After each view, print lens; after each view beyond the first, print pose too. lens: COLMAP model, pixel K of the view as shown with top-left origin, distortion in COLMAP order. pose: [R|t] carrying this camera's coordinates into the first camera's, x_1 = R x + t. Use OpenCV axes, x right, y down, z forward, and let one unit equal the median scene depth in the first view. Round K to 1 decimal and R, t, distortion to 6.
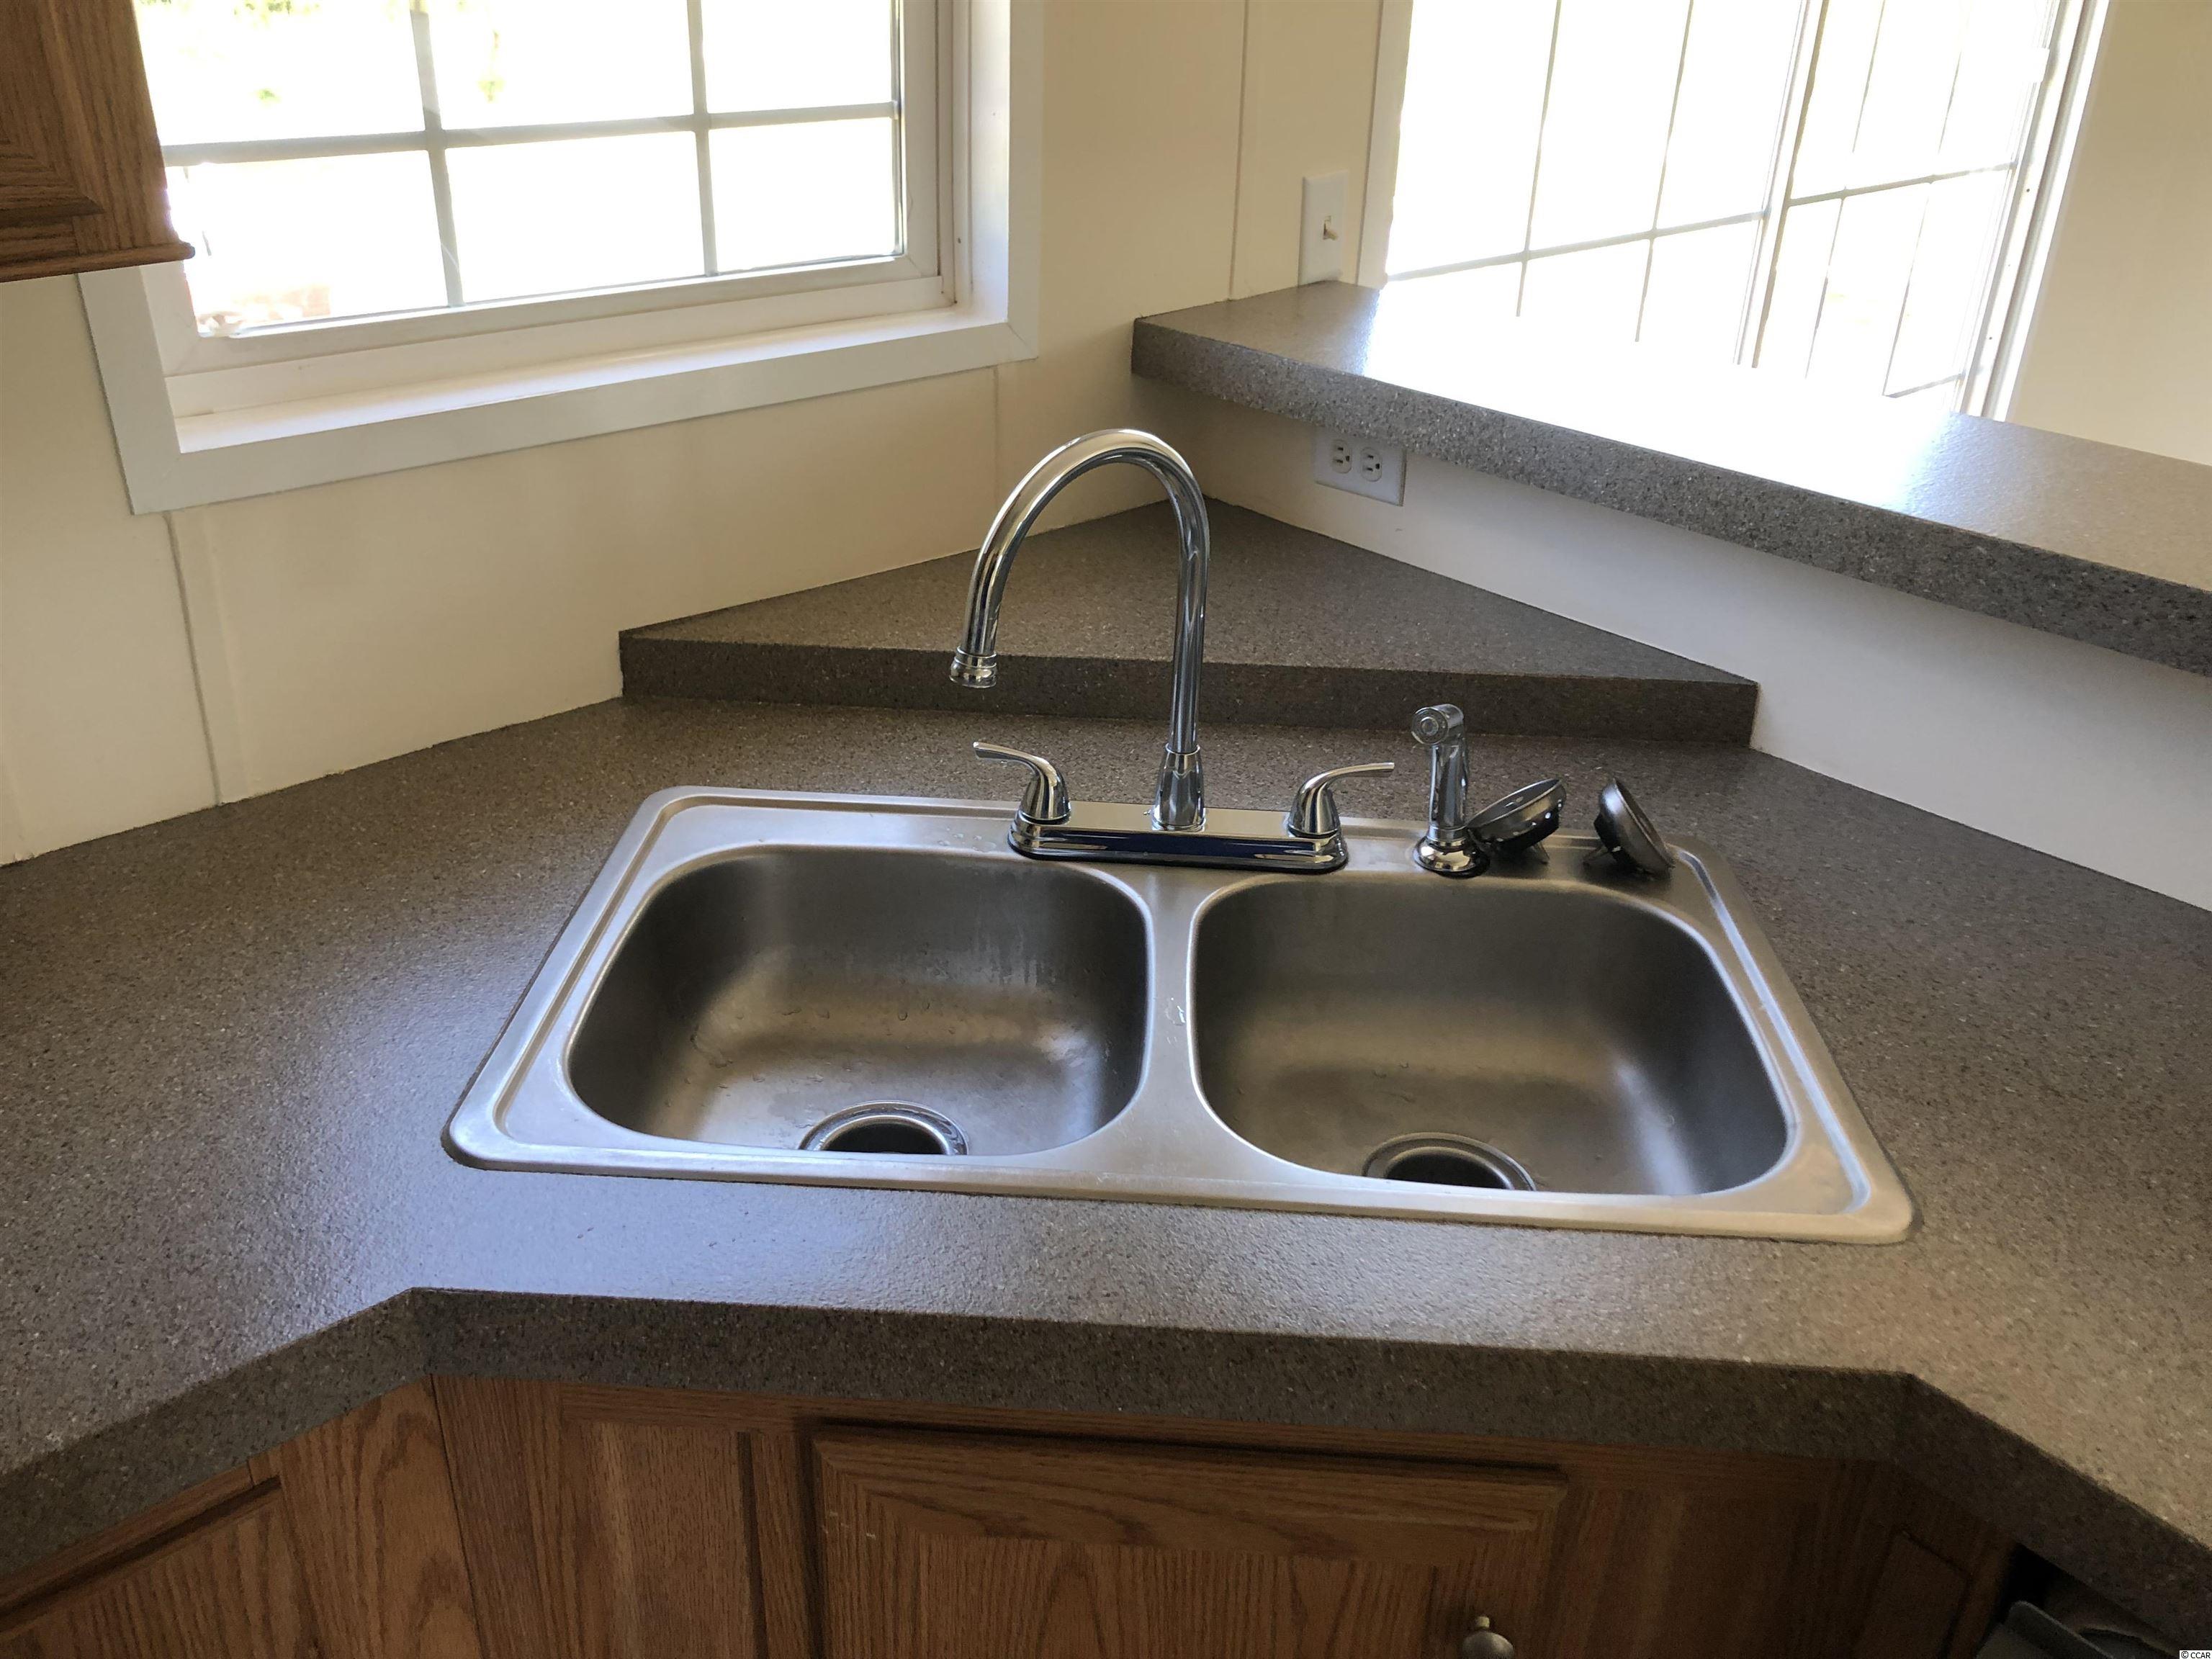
lens RADIAL K [[1838.8, 0, 1101.1], [0, 1838.8, 834.7], [0, 0, 1]] dist [0.031525, -0.059359]
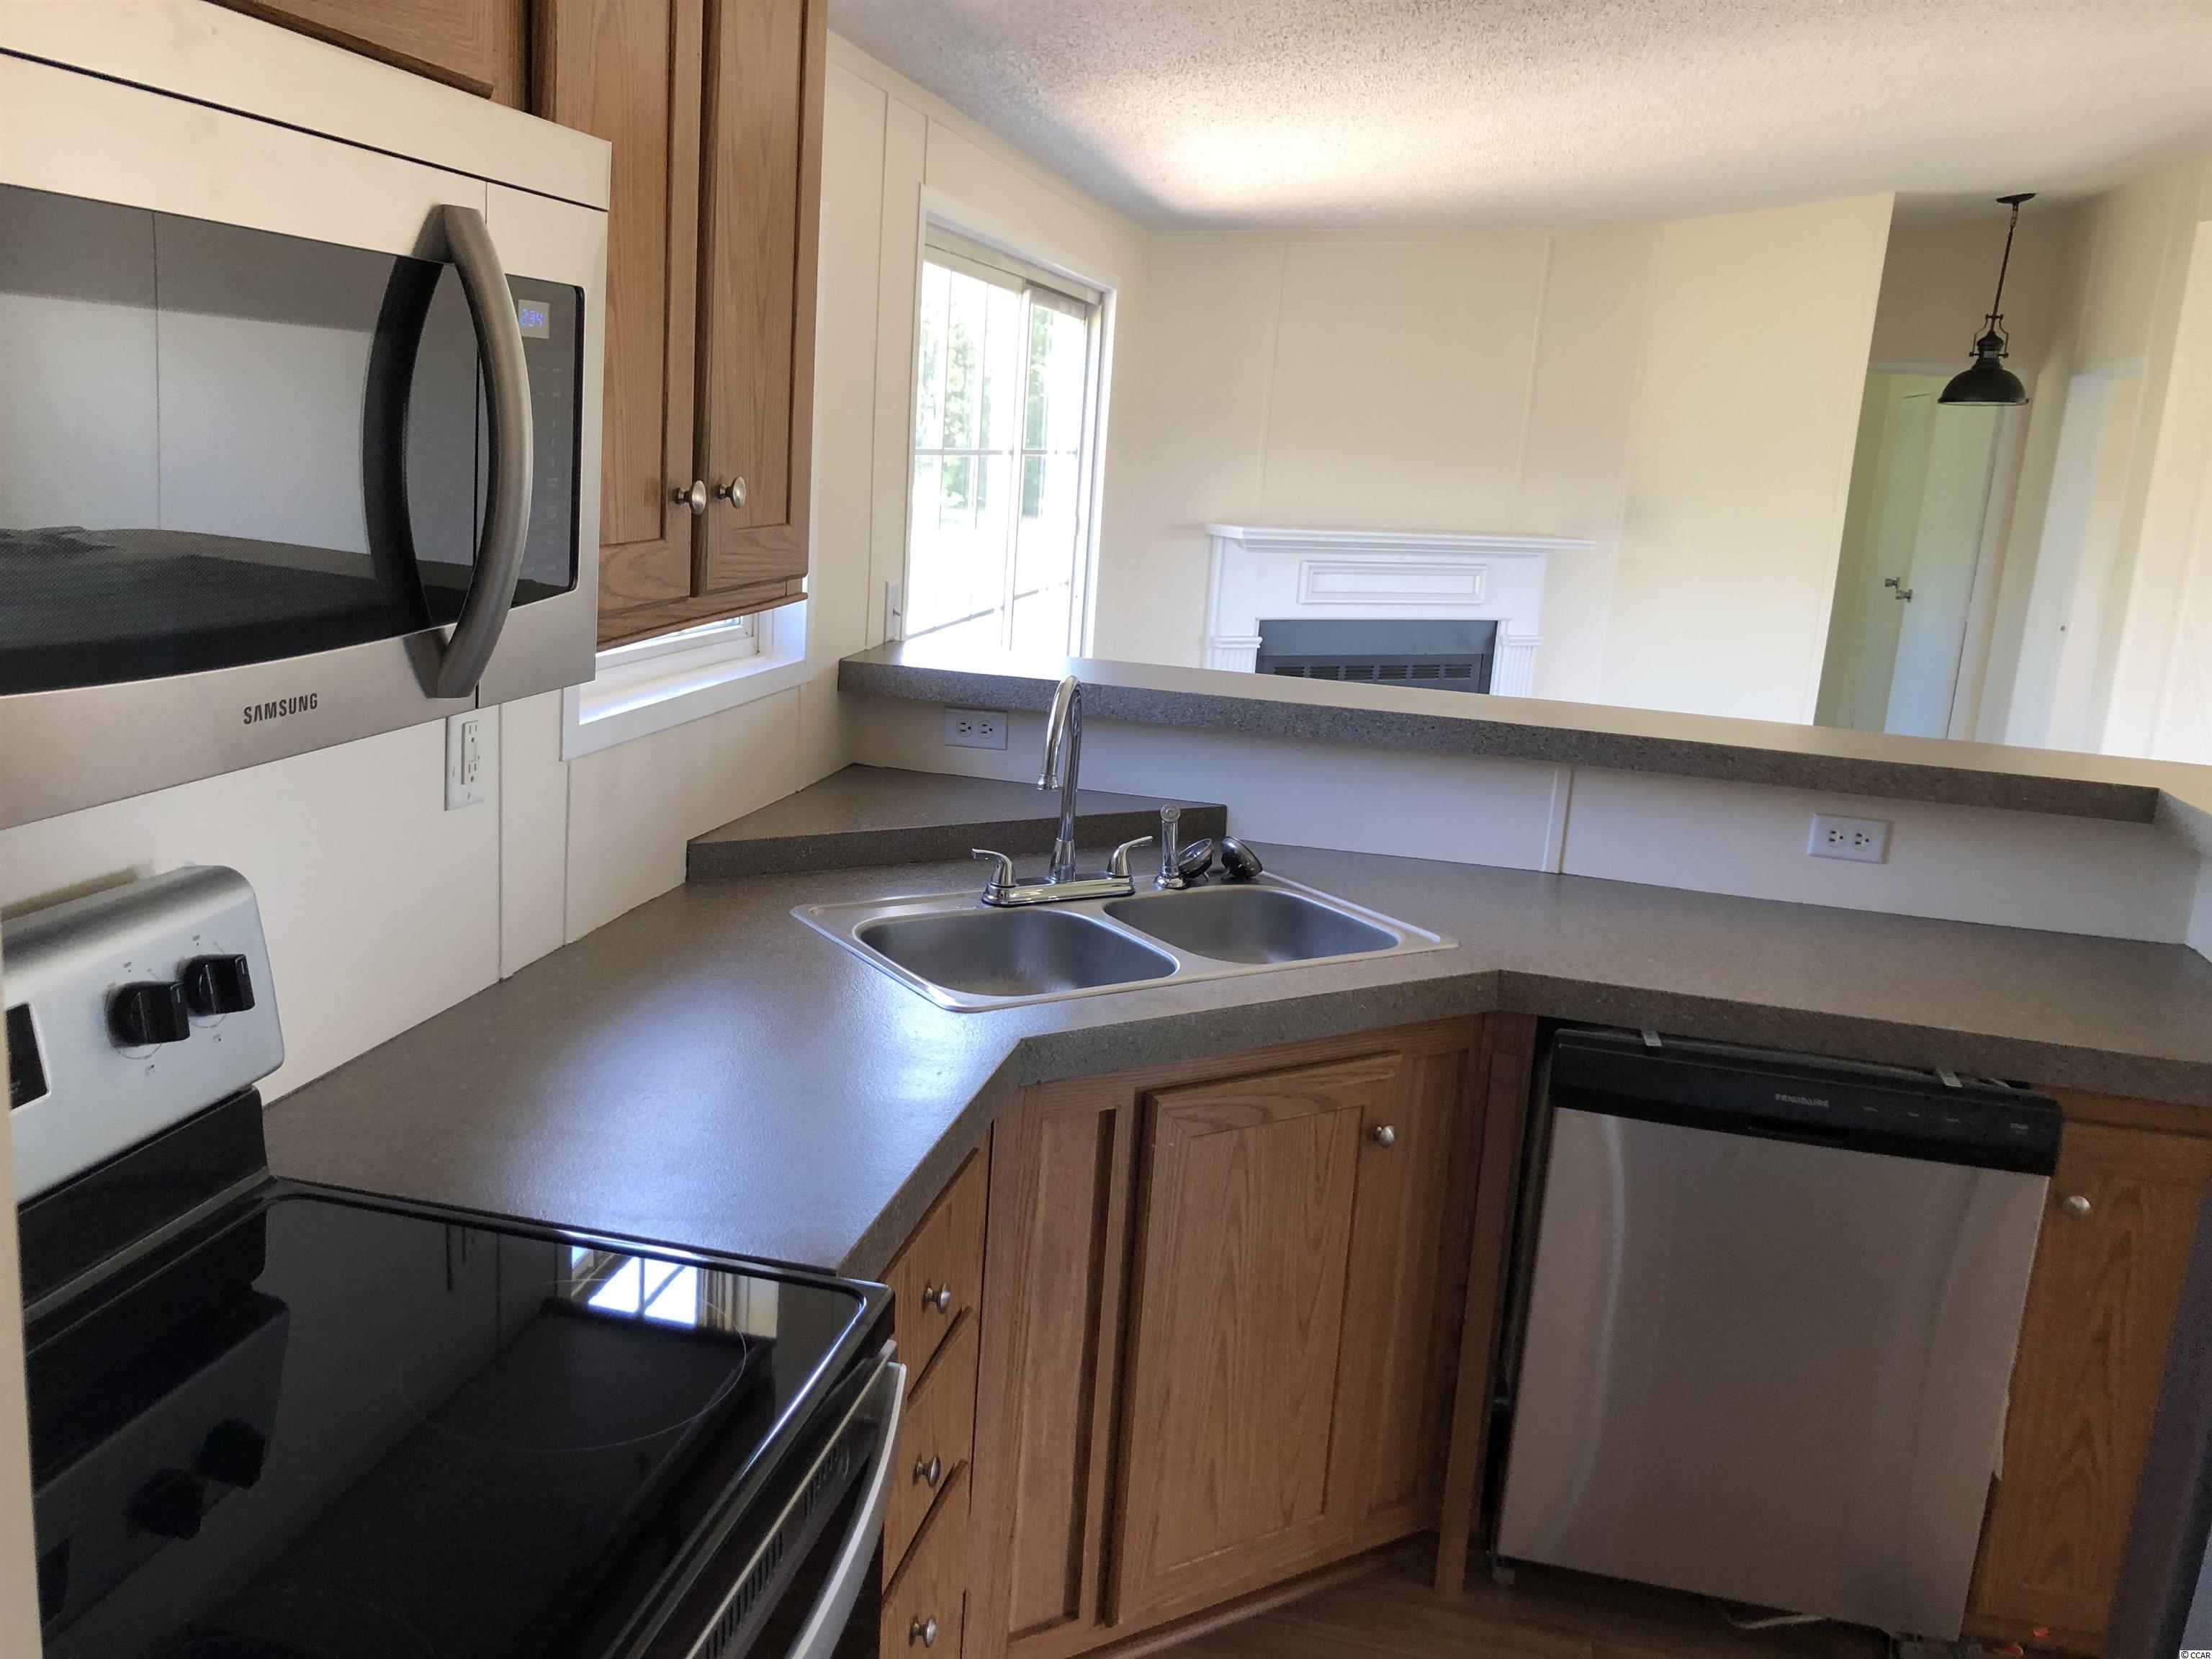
lens RADIAL K [[1838.8, 0, 1103.5], [0, 1838.8, 825.2], [0, 0, 1]] dist [0.031525, -0.059359]
pose [[0.789074, -0.095712, 0.606796, -1.093548], [0.236870, 0.958807, -0.156788, 0.250999], [-0.566794, 0.267449, 0.779241, -0.556478]]
